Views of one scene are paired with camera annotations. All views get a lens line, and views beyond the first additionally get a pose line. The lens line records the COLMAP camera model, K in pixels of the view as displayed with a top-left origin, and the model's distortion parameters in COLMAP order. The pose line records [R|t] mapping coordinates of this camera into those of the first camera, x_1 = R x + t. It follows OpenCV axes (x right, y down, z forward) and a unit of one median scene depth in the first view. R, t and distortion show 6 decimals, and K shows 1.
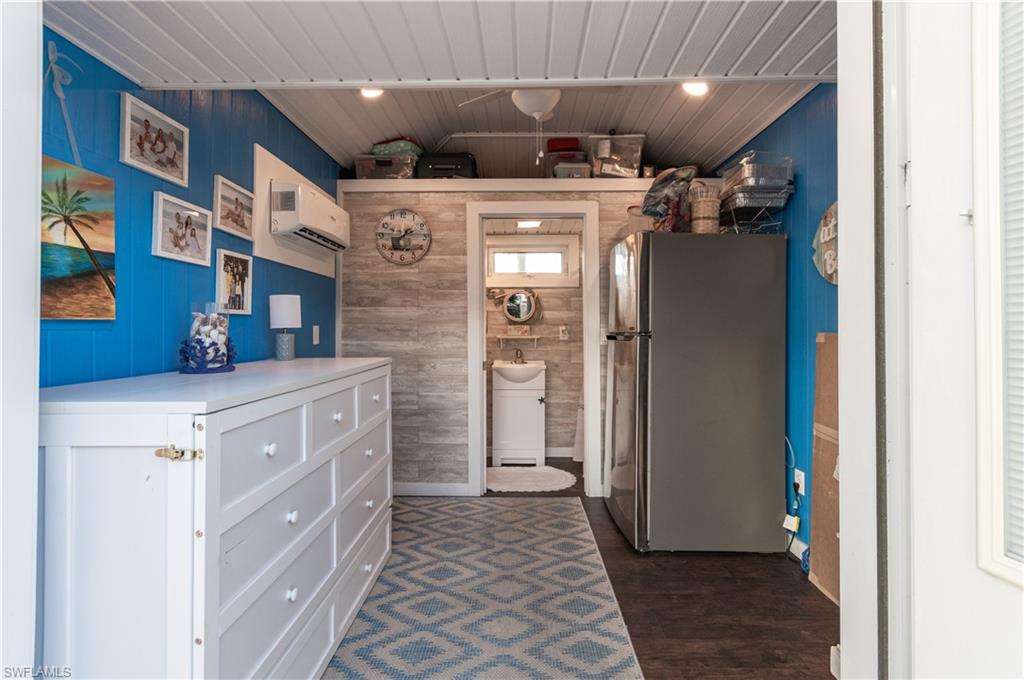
lens RADIAL K [[443.8, 0, 513.1], [0, 443.8, 333.9], [0, 0, 1]] dist [0.009157, -0.000374]
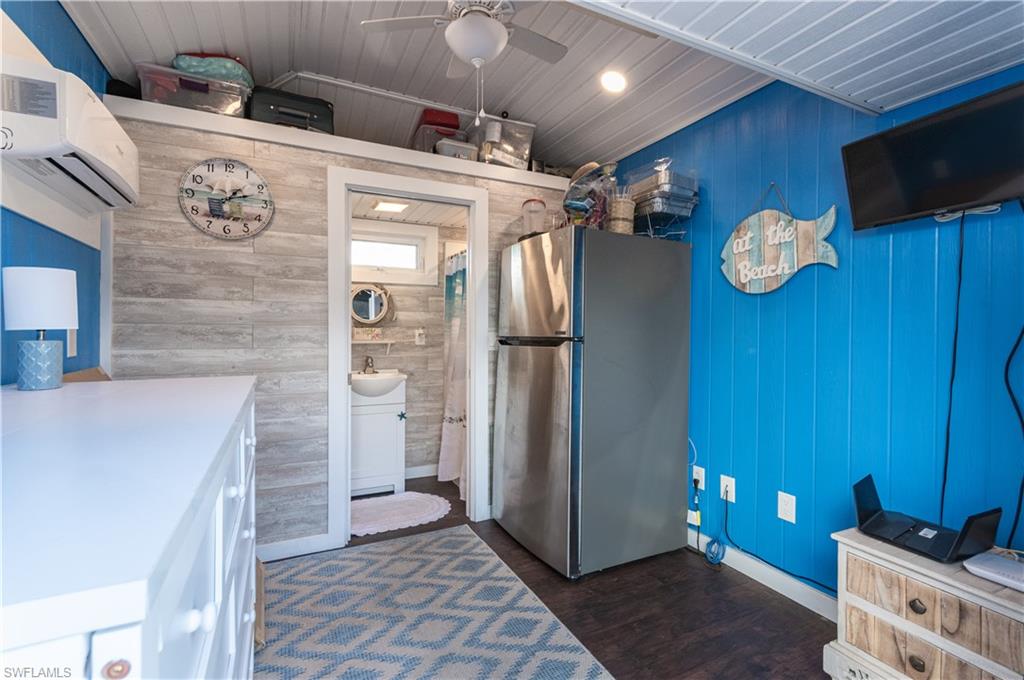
lens RADIAL K [[443.8, 0, 500.6], [0, 443.8, 339.3], [0, 0, 1]] dist [0.009157, -0.000374]
pose [[0.895377, -0.002855, 0.445301, -0.181730], [0.000189, 0.999982, 0.006032, -0.003420], [-0.445310, -0.005317, 0.895361, 0.187622]]
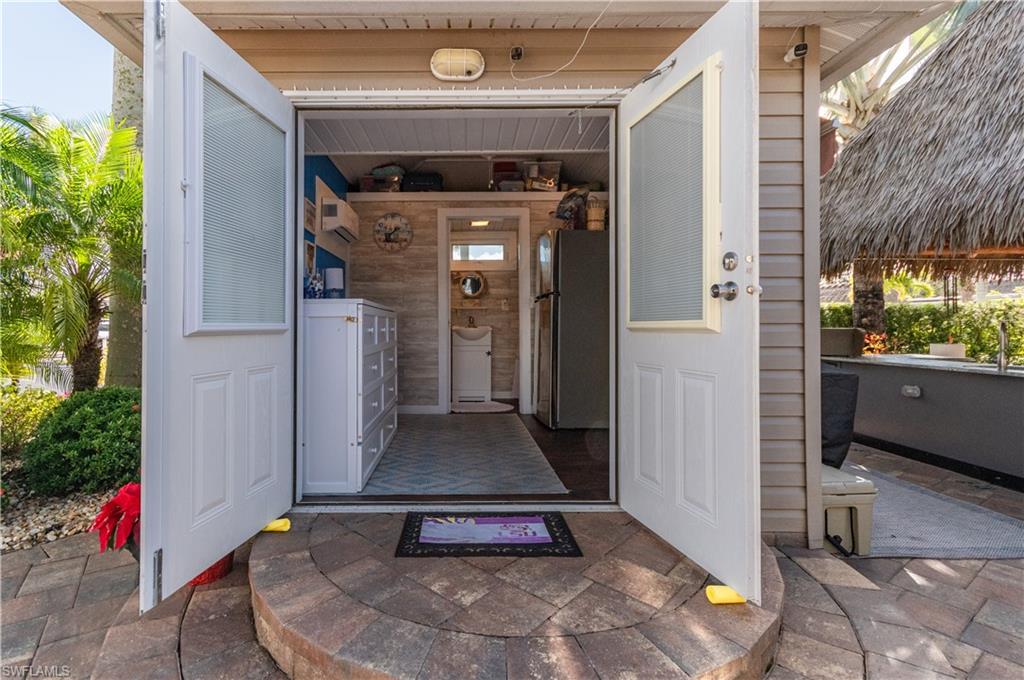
lens RADIAL K [[443.8, 0, 449.3], [0, 443.8, 334.2], [0, 0, 1]] dist [0.009157, -0.000374]
pose [[0.999954, 0.001203, -0.009474, -0.053435], [-0.001125, 0.999965, 0.008307, 0.098801], [0.009483, -0.008296, 0.999921, -0.442539]]
